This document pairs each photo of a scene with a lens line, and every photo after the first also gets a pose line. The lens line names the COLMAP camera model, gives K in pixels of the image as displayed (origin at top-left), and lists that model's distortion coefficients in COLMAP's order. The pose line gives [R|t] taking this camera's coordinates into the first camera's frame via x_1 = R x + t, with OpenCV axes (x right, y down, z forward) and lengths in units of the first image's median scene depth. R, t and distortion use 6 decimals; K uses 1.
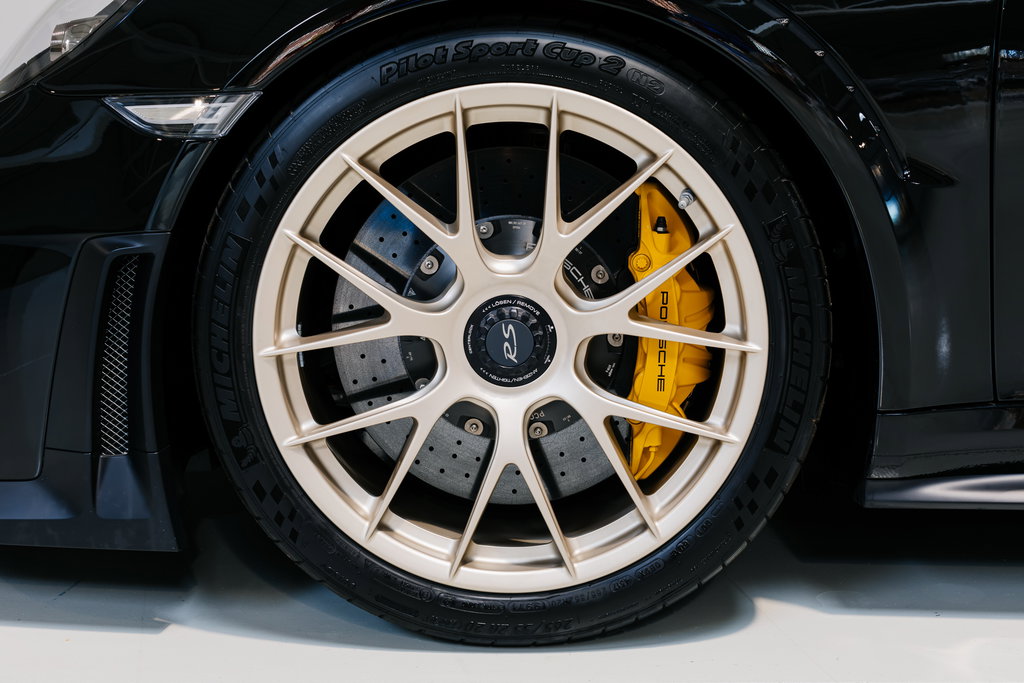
lens RADIAL K [[1448.0, 0, 521.7], [0, 1448.0, 340.9], [0, 0, 1]] dist [-0.009250, 0.000000]
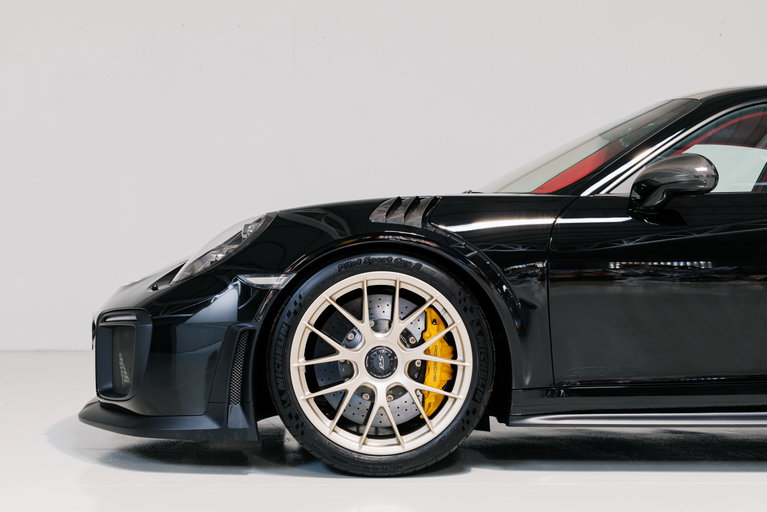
lens RADIAL K [[1084.6, 0, 389.5], [0, 1084.6, 258.2], [0, 0, 1]] dist [-0.009250, 0.000000]
pose [[0.997174, 0.013487, 0.073912, -0.150554], [0.002526, 0.977182, -0.212390, 0.249880], [-0.075090, 0.211977, 0.974386, -1.091213]]
